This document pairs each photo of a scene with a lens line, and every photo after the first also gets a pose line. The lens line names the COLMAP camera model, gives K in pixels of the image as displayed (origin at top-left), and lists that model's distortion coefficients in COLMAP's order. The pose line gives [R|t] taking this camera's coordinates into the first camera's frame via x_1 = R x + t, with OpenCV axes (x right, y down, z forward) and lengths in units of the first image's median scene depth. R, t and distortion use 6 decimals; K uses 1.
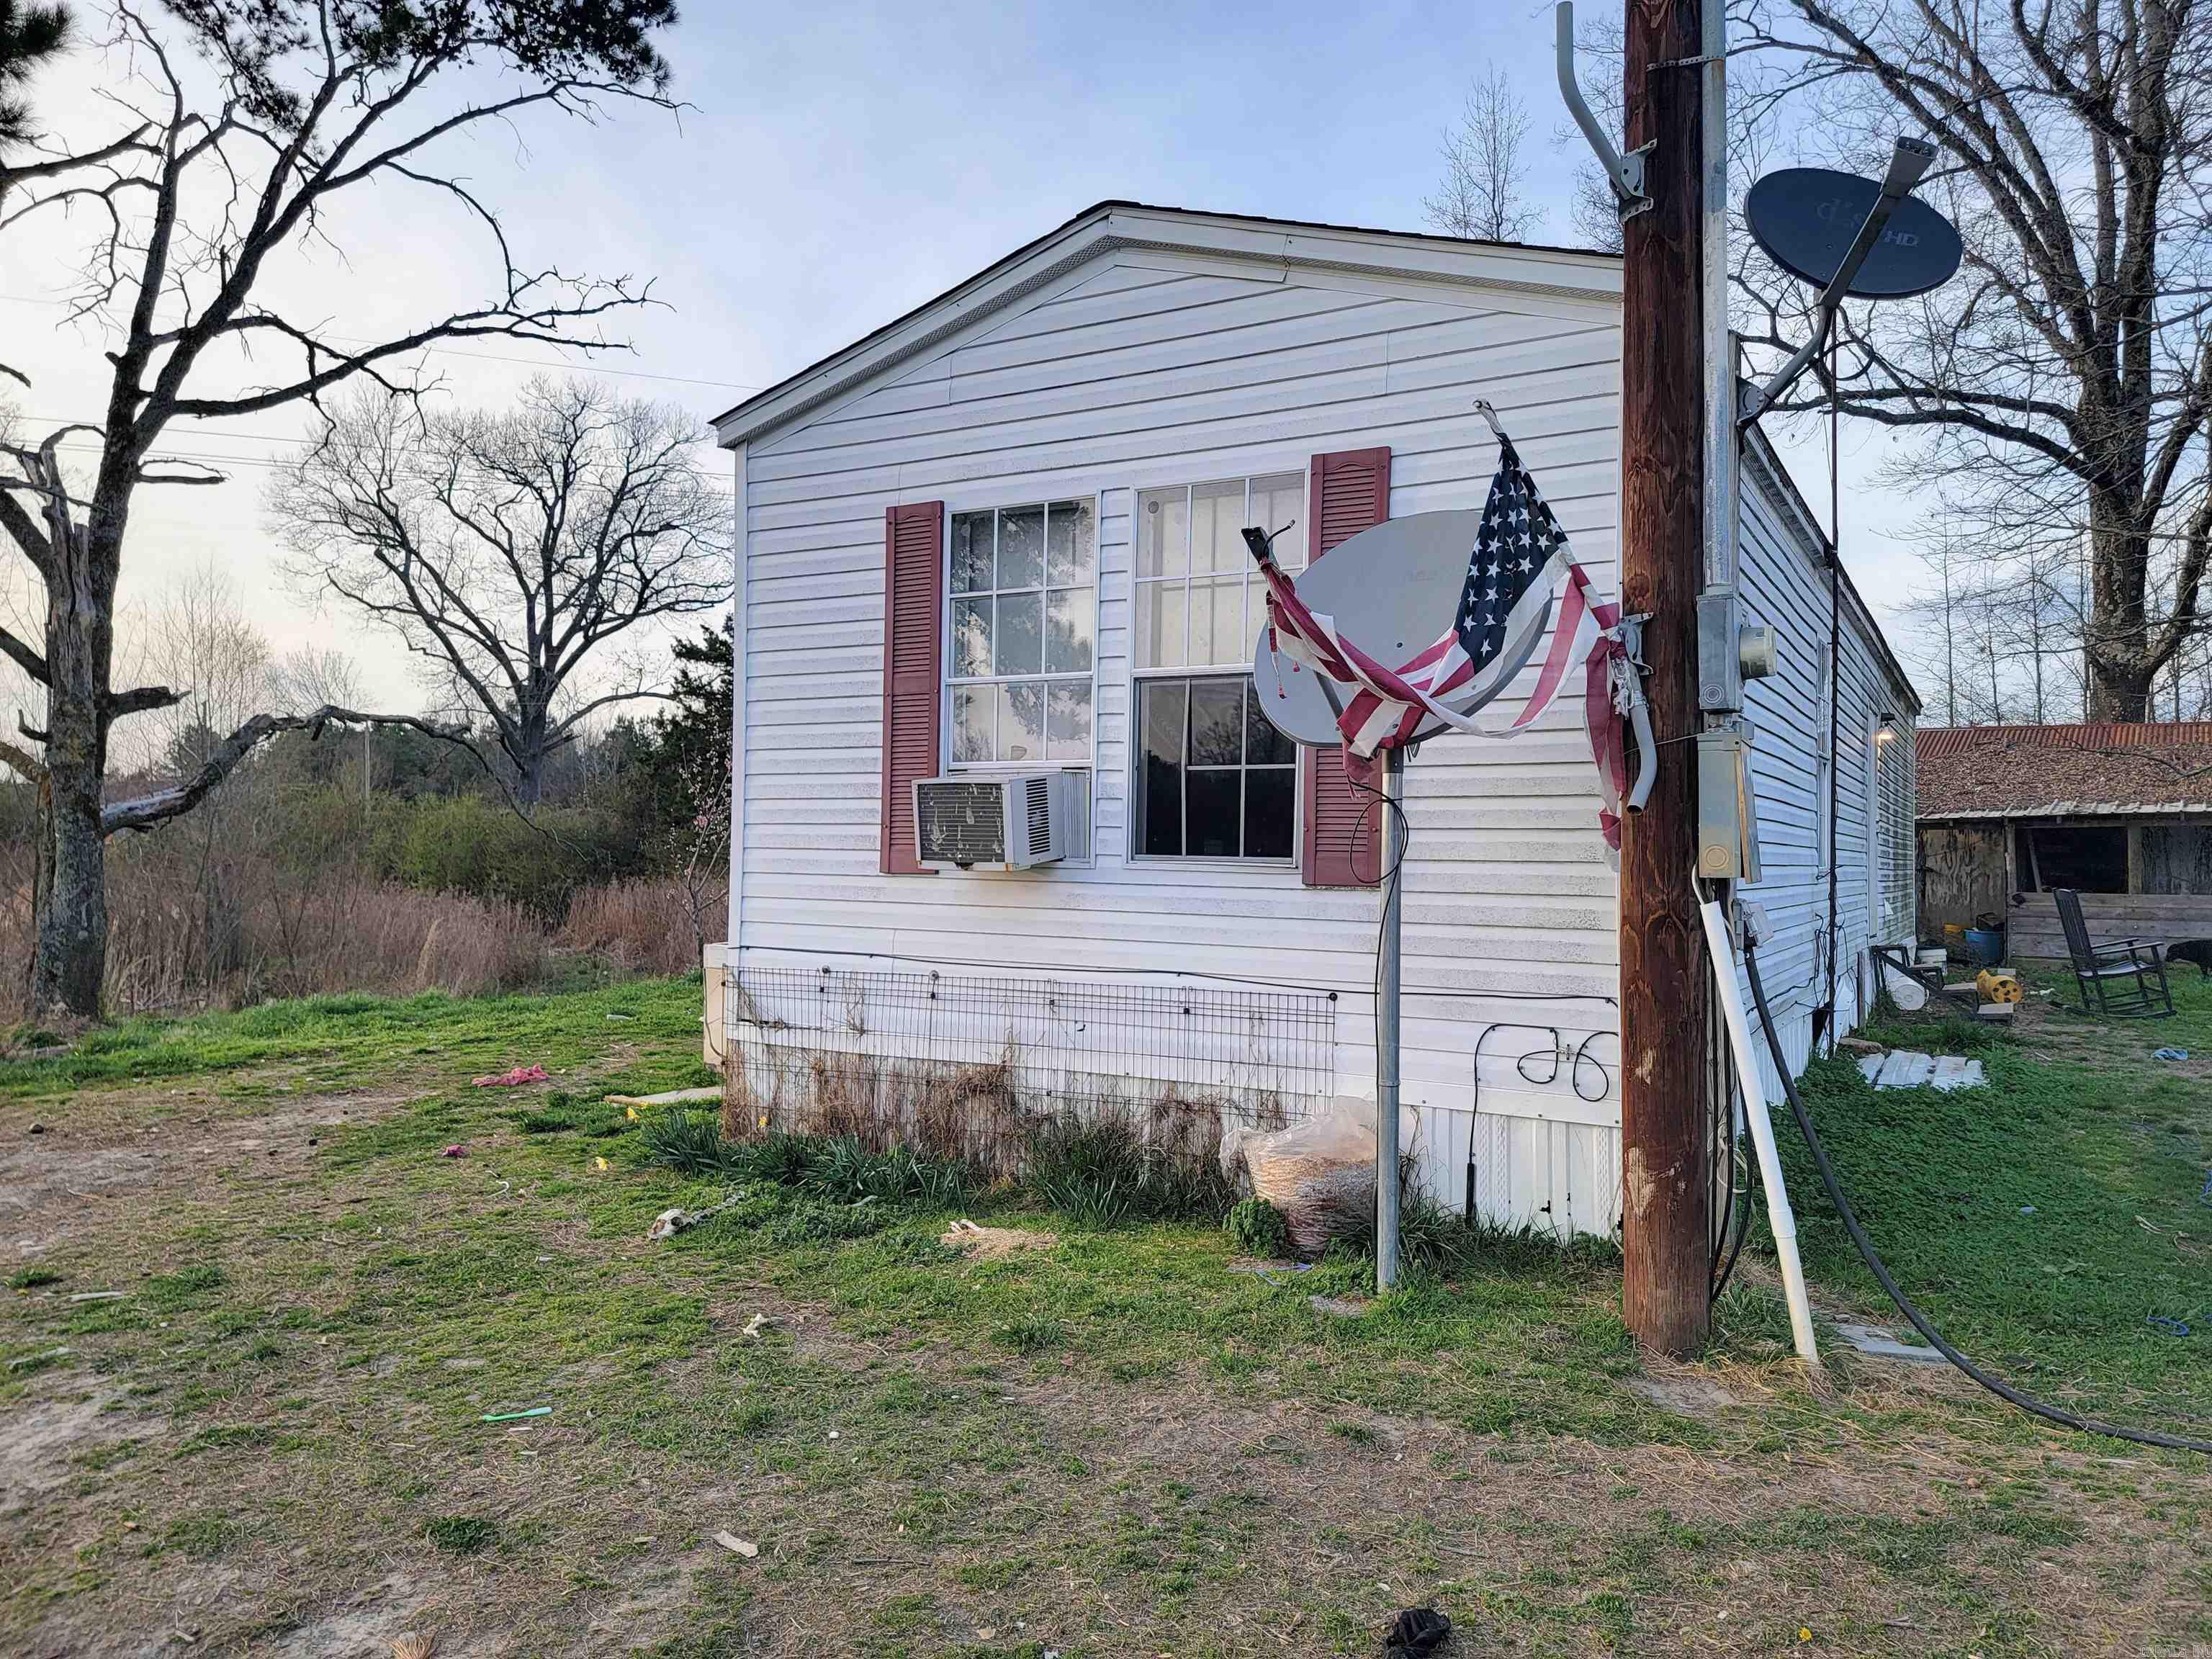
lens RADIAL K [[1525.6, 0, 1108.2], [0, 1525.6, 821.1], [0, 0, 1]] dist [0.075850, -0.055342]
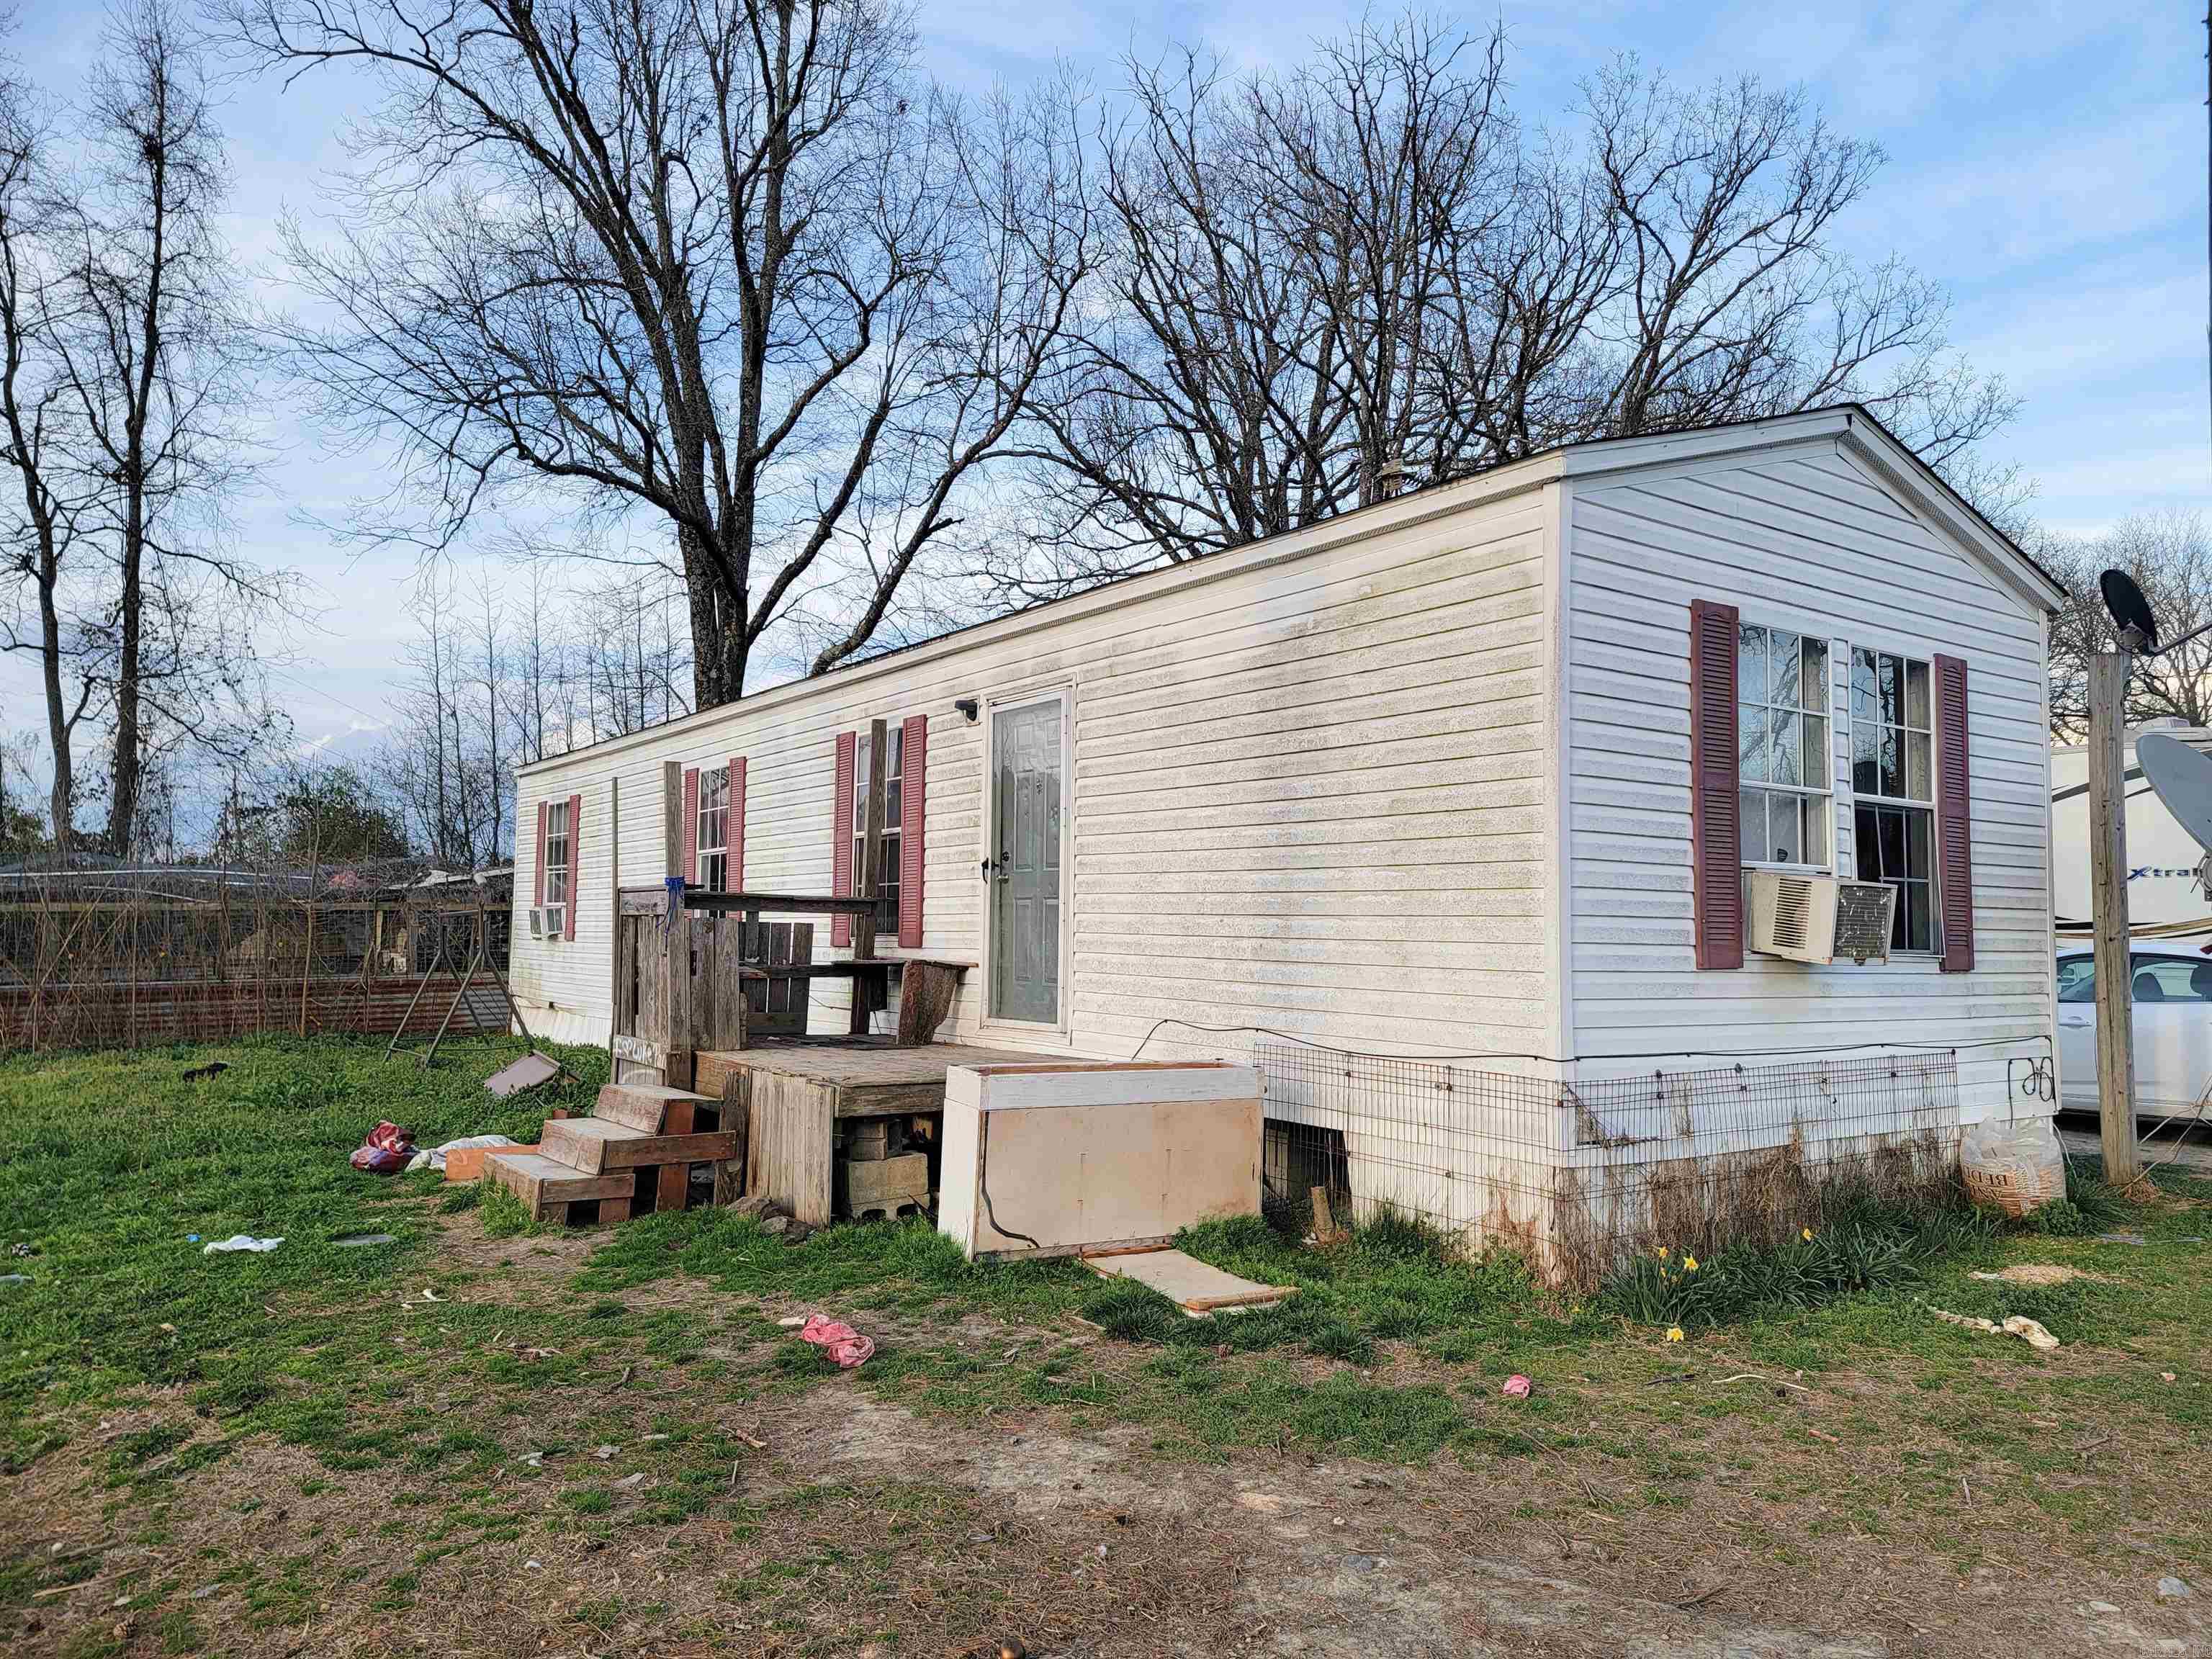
lens RADIAL K [[1525.6, 0, 1115.1], [0, 1525.6, 827.9], [0, 0, 1]] dist [0.075850, -0.055342]
pose [[0.420136, 0.048606, 0.906159, -1.241601], [-0.032392, 0.998731, -0.038554, -0.006296], [-0.906883, -0.013154, 0.421177, 0.950622]]
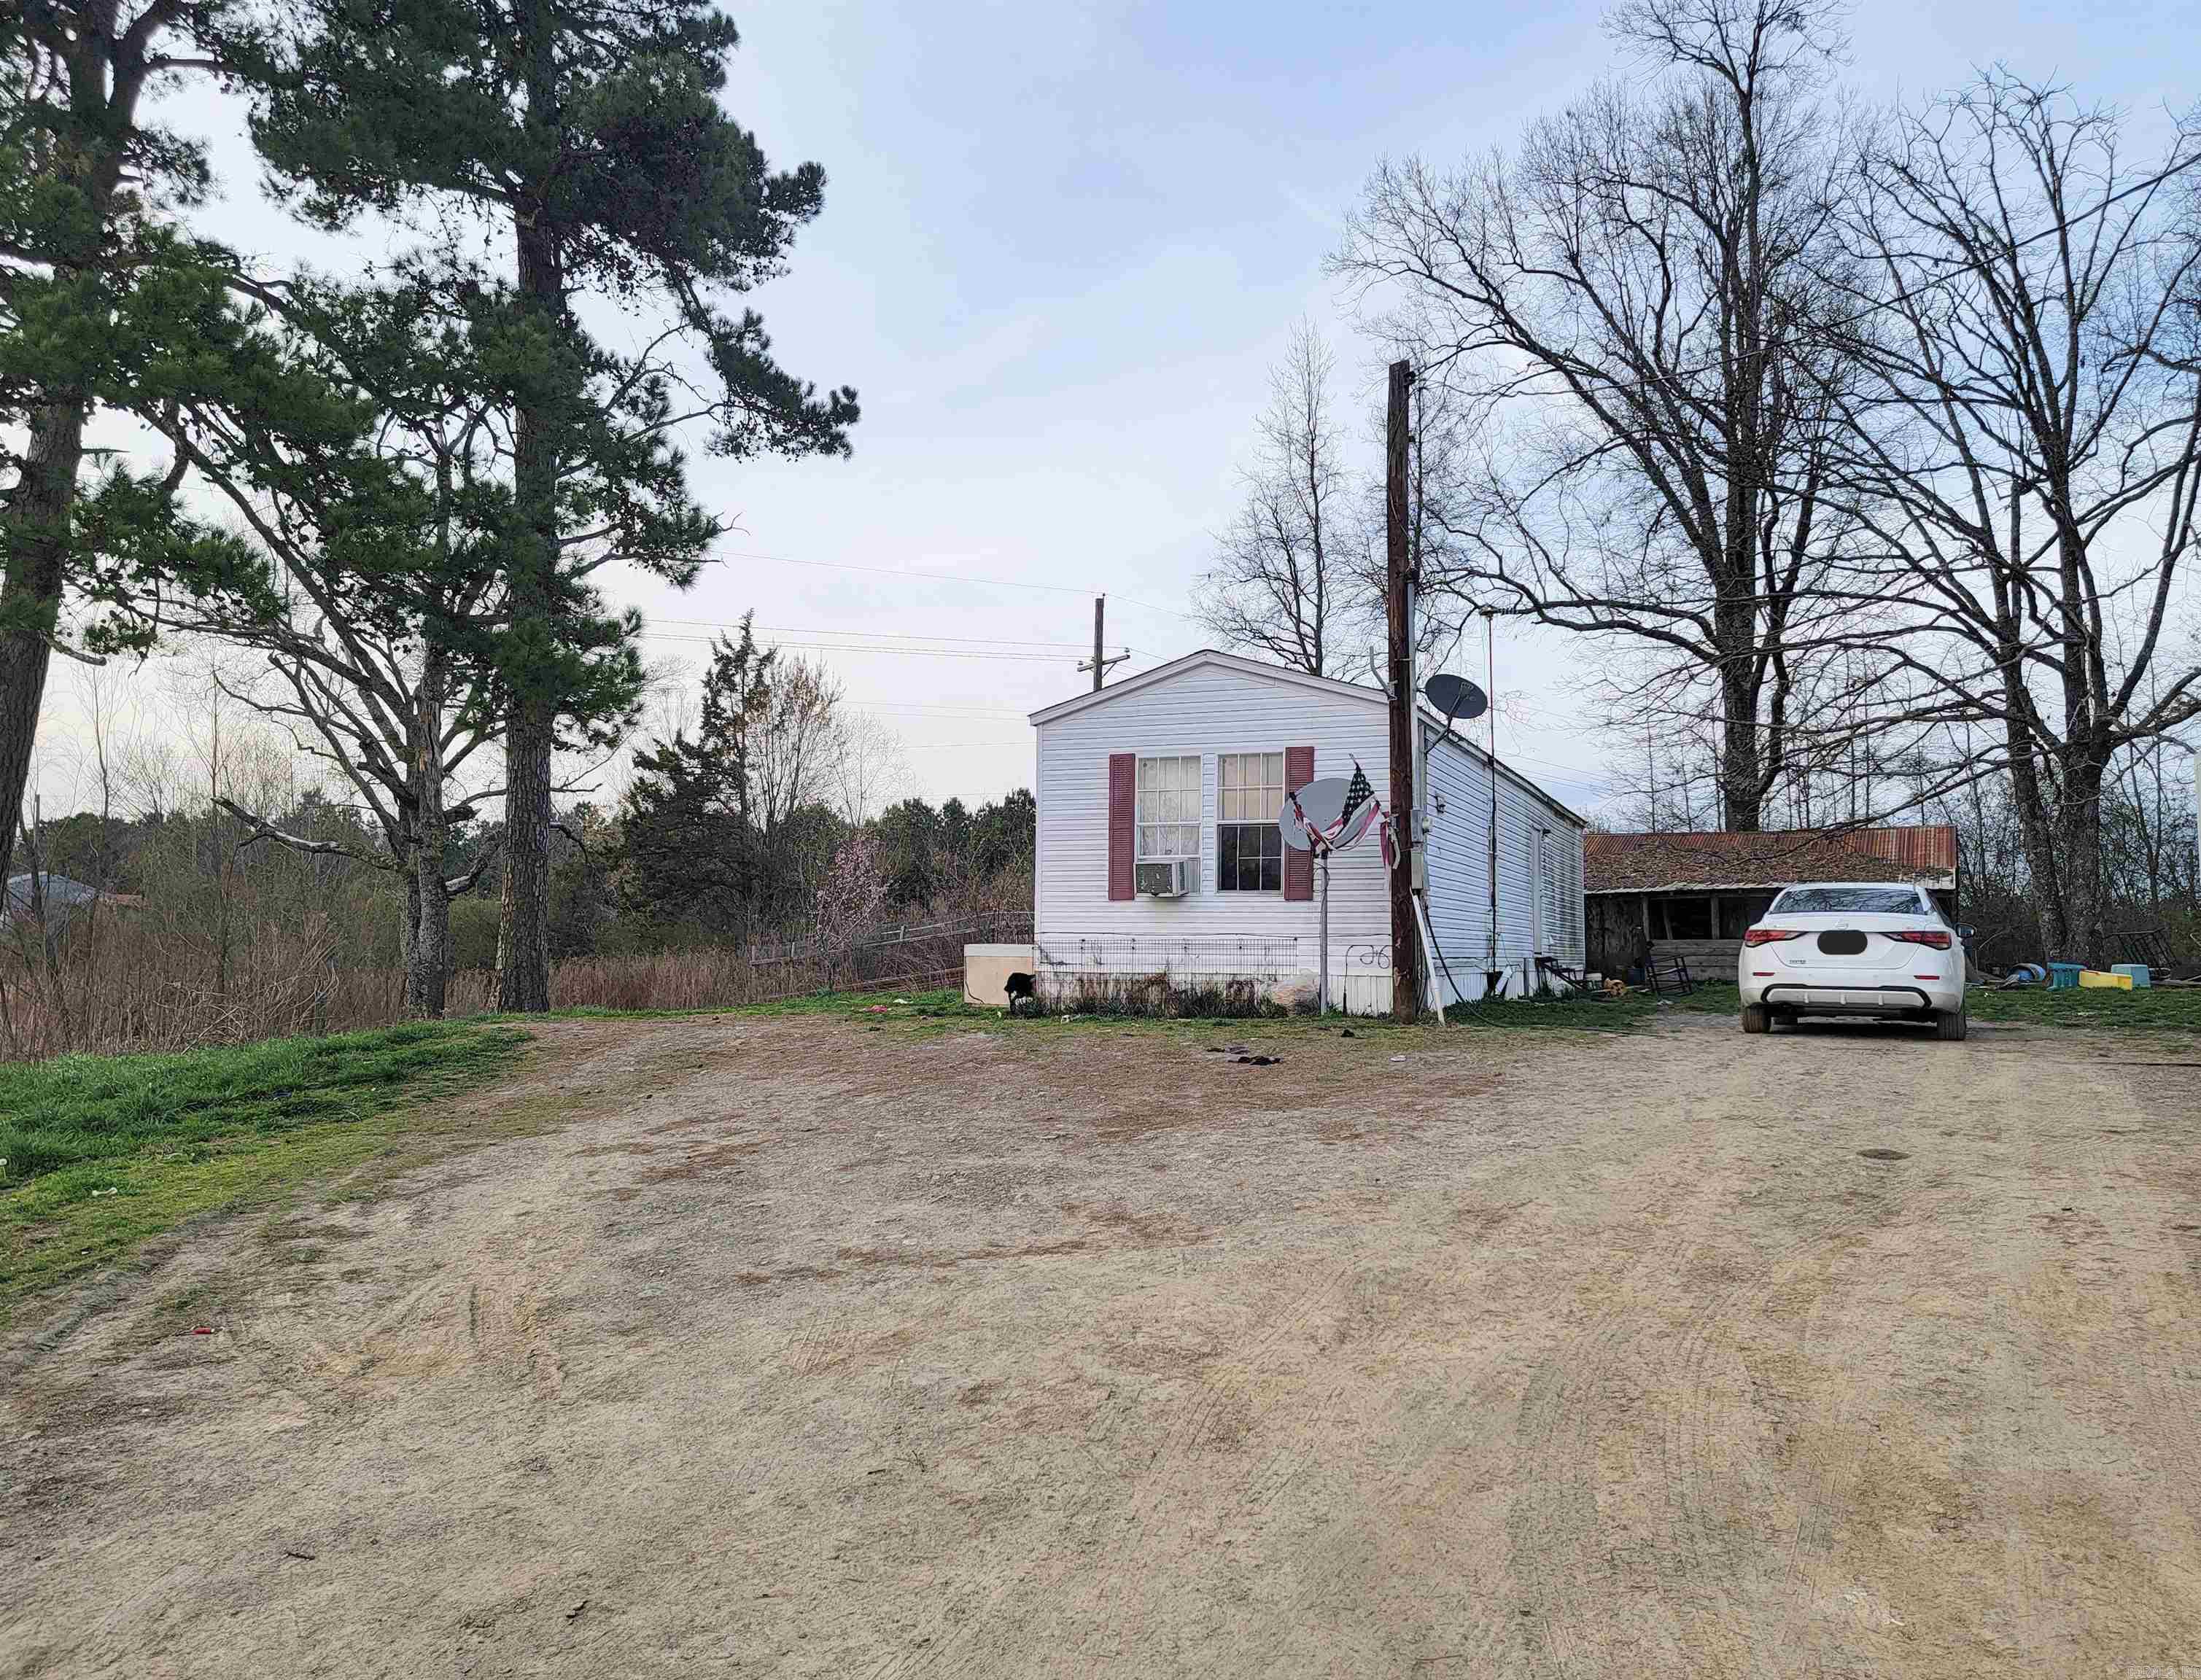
lens RADIAL K [[1561.9, 0, 1100.6], [0, 1561.9, 843.7], [0, 0, 1]] dist [0.058727, -0.000226]
pose [[0.992798, 0.002518, 0.119777, -0.479055], [0.003044, 0.998926, -0.046229, 0.061831], [-0.119764, 0.046261, 0.991724, -1.572141]]
